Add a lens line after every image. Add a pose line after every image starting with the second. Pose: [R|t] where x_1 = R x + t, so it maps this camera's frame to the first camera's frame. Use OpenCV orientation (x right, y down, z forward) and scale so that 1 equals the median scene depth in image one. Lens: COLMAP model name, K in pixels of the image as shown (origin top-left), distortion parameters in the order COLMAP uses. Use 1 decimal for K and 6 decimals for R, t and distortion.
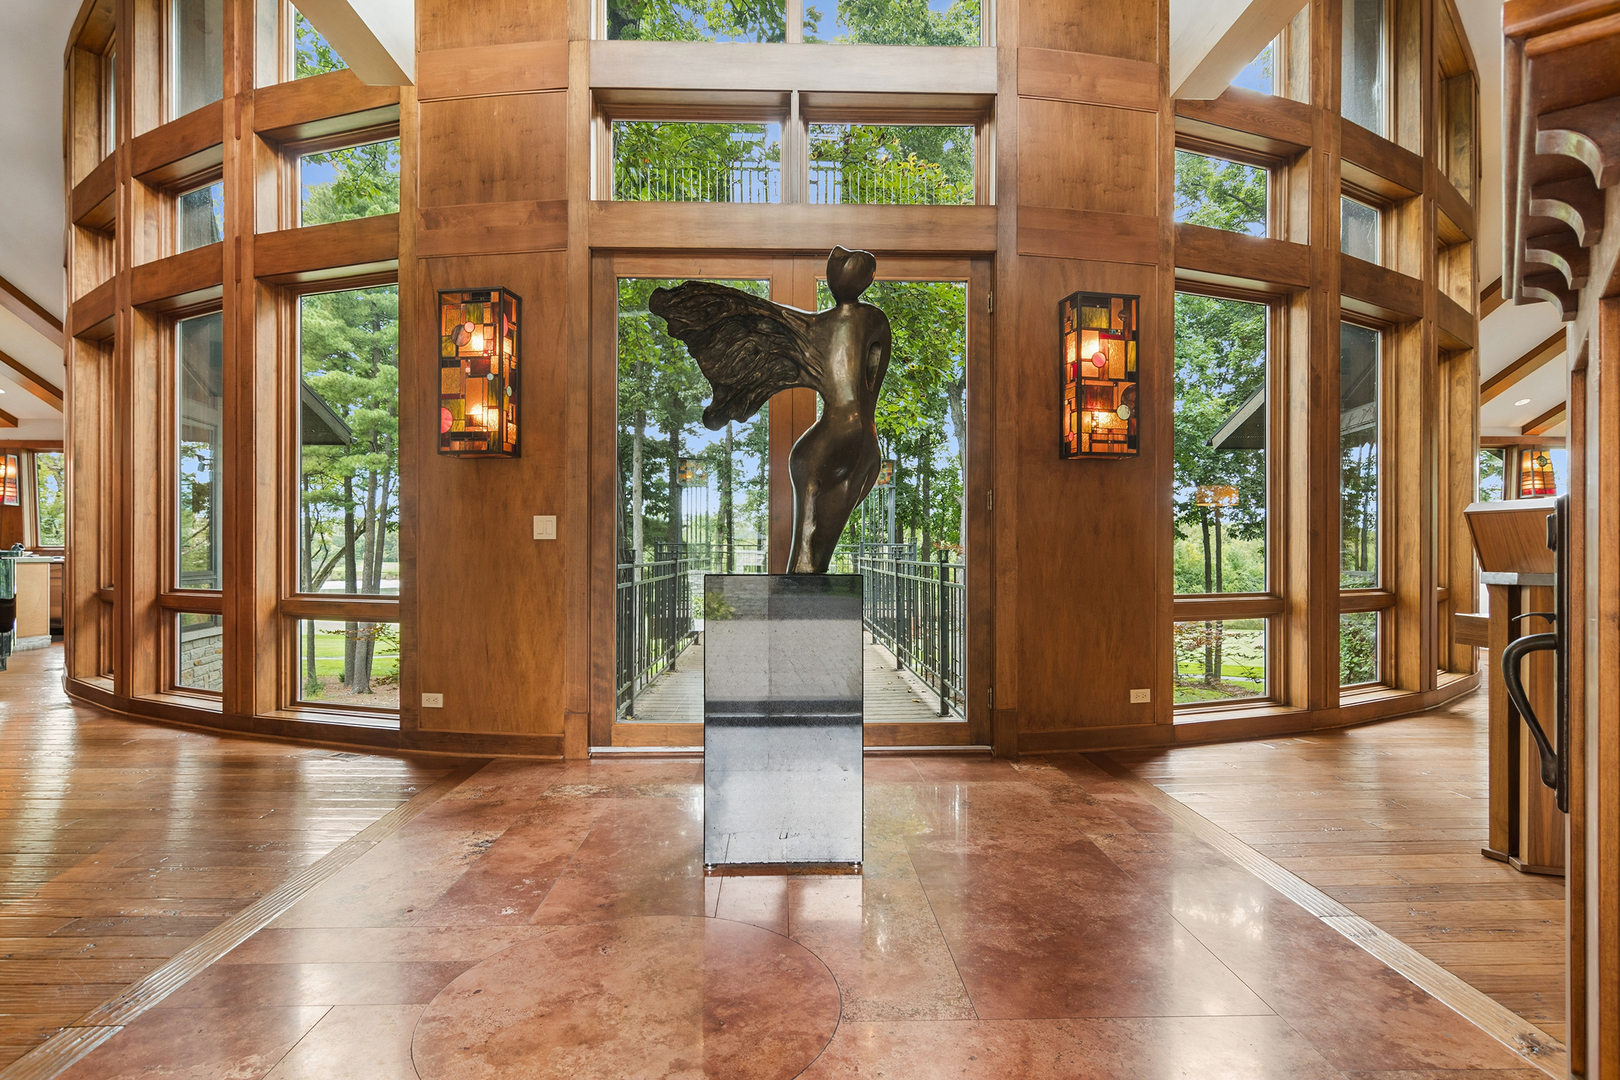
lens RADIAL K [[881.5, 0, 810.9], [0, 881.5, 555.5], [0, 0, 1]] dist [-0.000820, 0.001509]
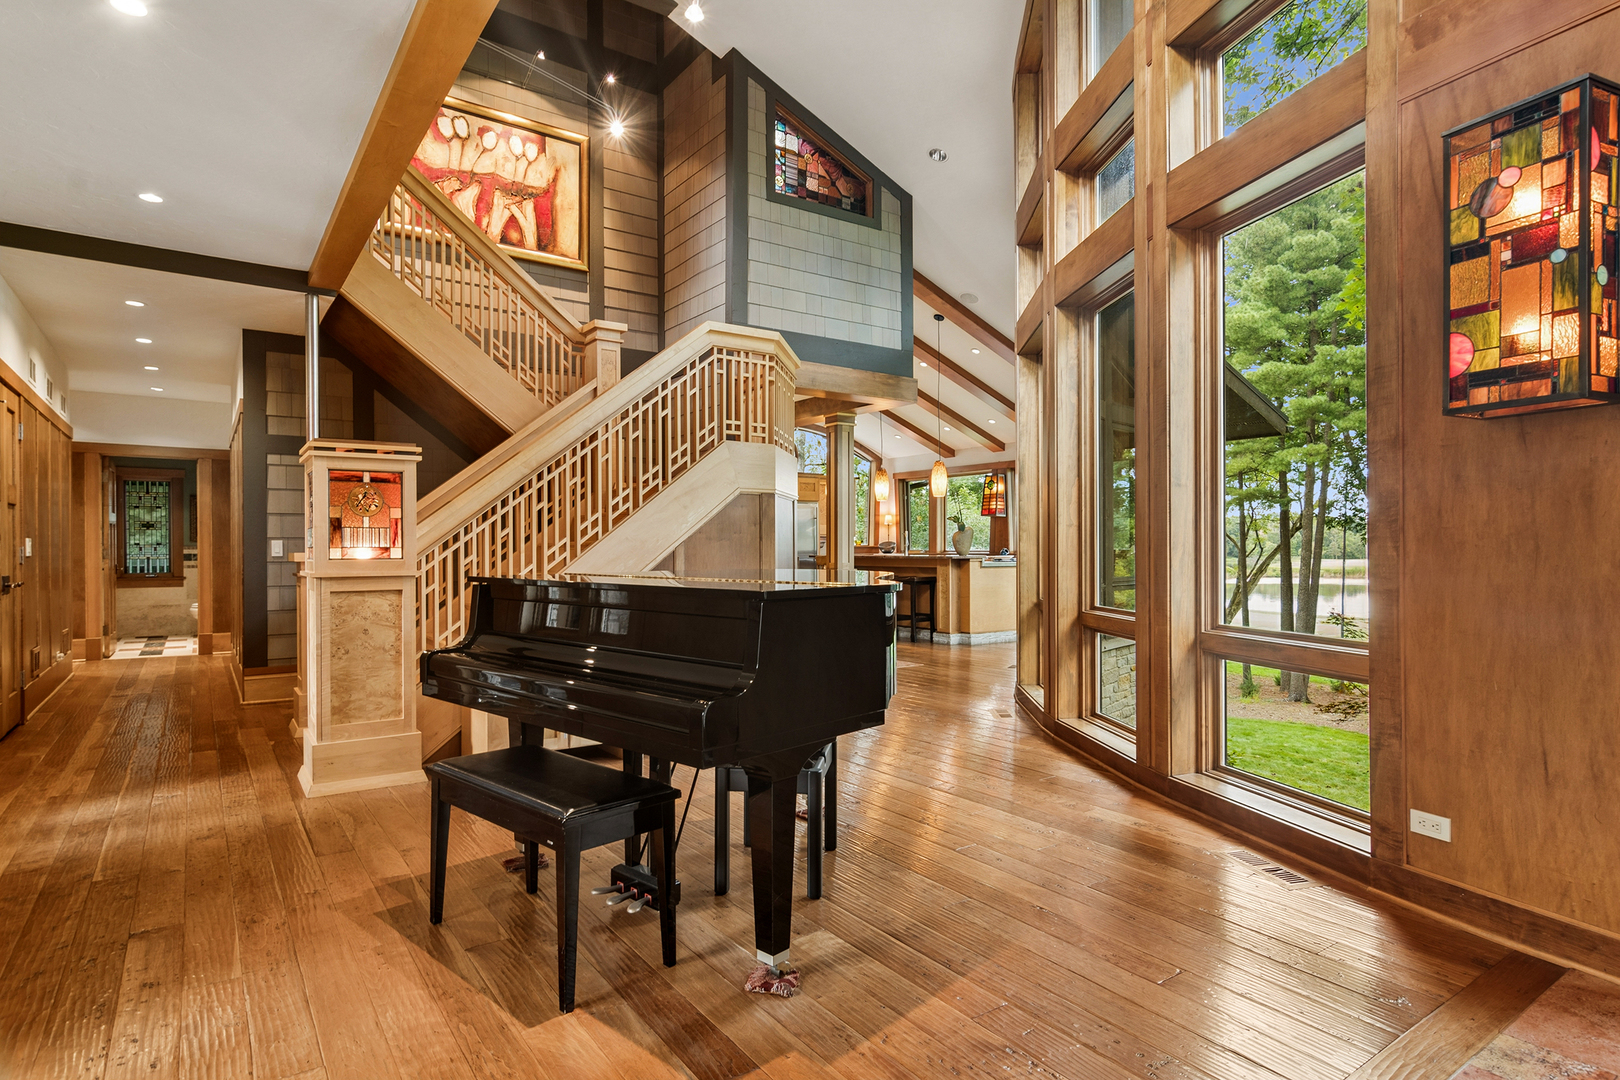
lens RADIAL K [[862.8, 0, 820.3], [0, 862.8, 544.9], [0, 0, 1]] dist [0.001048, 0.001743]
pose [[0.560802, -0.005997, -0.827929, -0.156011], [0.001200, 0.999979, -0.006430, -0.022193], [0.827949, 0.002612, 0.560797, 0.290640]]
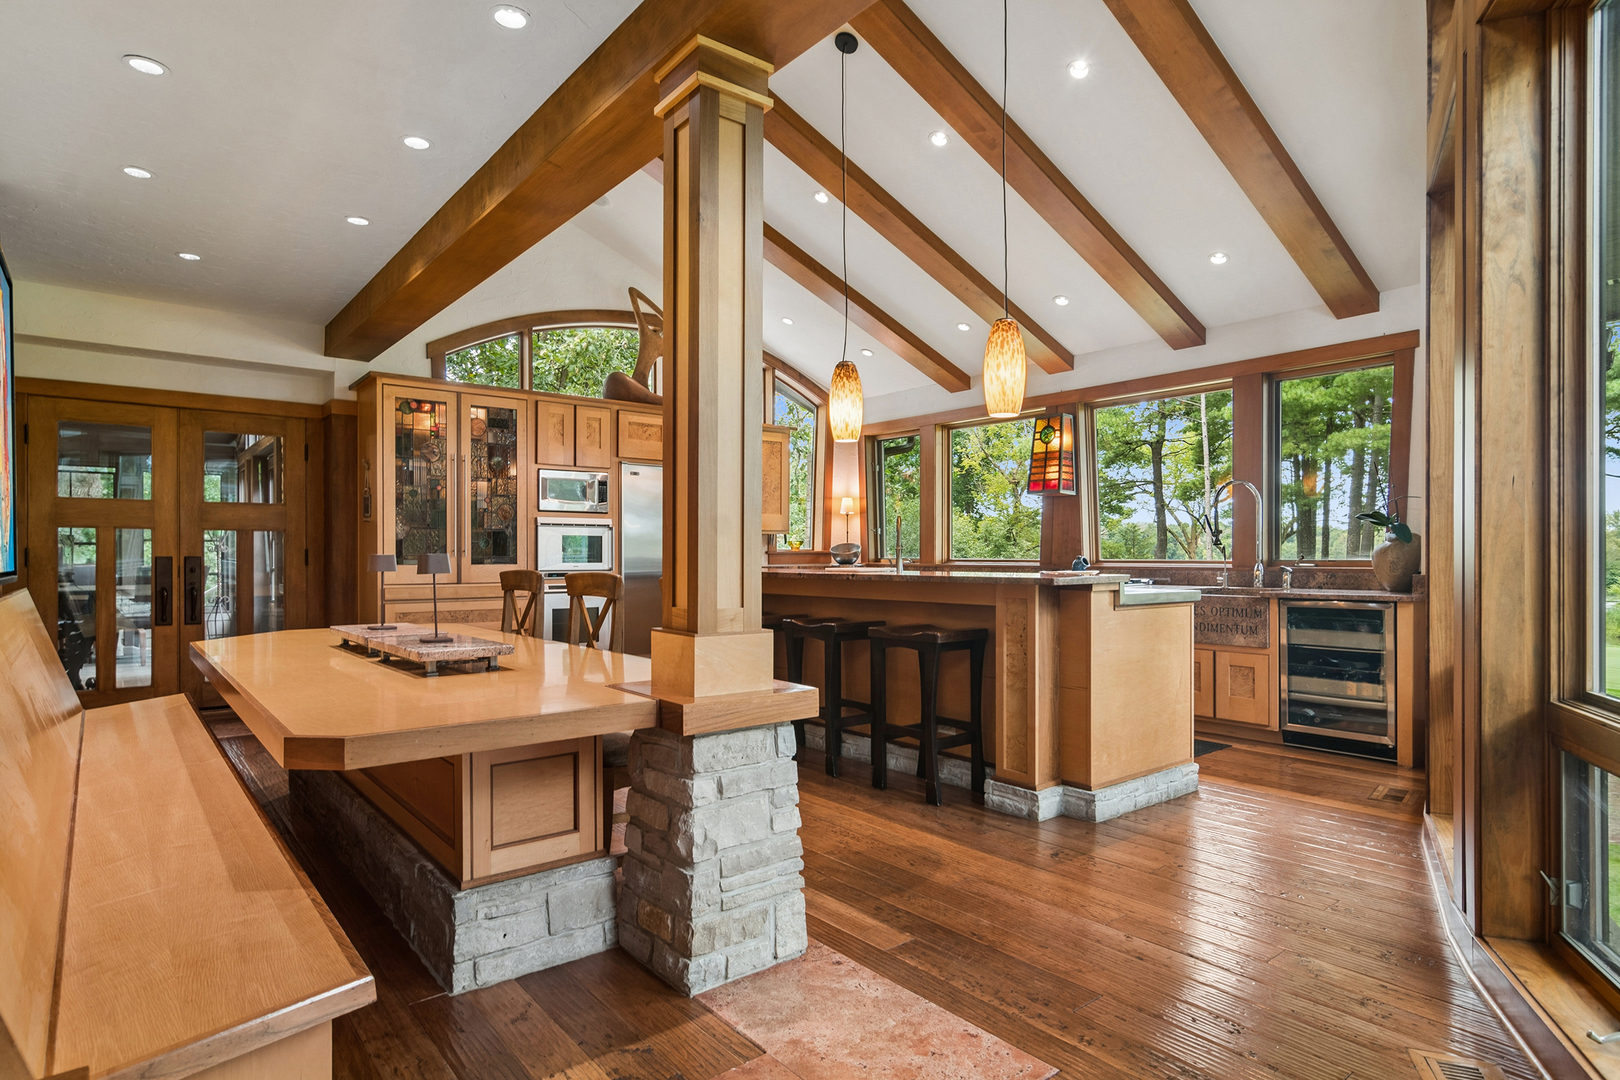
lens RADIAL K [[881.5, 0, 810.9], [0, 881.5, 555.5], [0, 0, 1]] dist [-0.000820, 0.001509]
pose [[0.607061, -0.000894, -0.794654, -1.067032], [-0.003171, 0.999989, -0.003548, -0.023100], [0.794649, 0.004674, 0.607052, 0.979197]]
